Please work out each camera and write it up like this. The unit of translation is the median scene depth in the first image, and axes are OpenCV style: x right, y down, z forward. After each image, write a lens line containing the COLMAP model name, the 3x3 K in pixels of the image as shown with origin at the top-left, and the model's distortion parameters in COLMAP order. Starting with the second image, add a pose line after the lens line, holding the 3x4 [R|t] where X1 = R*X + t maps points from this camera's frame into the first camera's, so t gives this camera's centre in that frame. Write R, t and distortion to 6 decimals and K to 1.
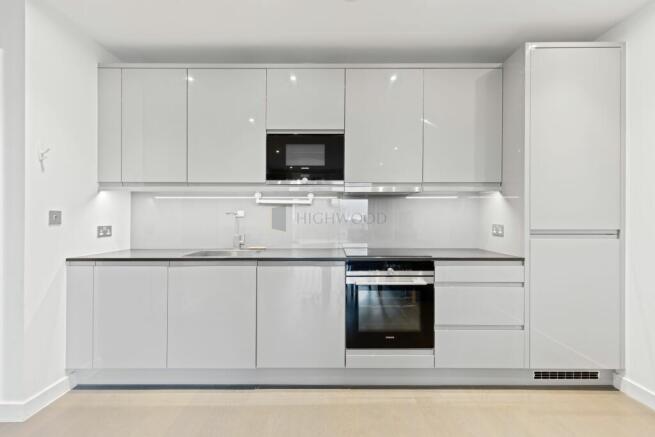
lens RADIAL K [[299.2, 0, 326.6], [0, 299.2, 215.0], [0, 0, 1]] dist [0.003471, 0.001206]
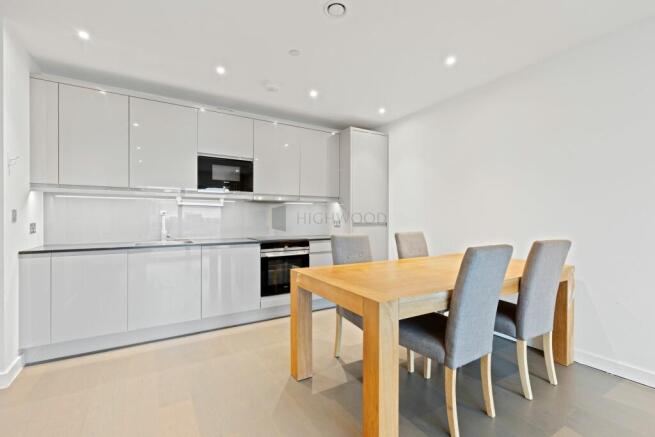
lens RADIAL K [[299.2, 0, 327.6], [0, 299.2, 218.4], [0, 0, 1]] dist [0.003471, 0.001206]
pose [[0.850324, 0.000252, 0.526259, -0.421869], [-0.005275, 0.999954, 0.008043, 0.004583], [-0.526232, -0.009615, 0.850286, -0.497600]]
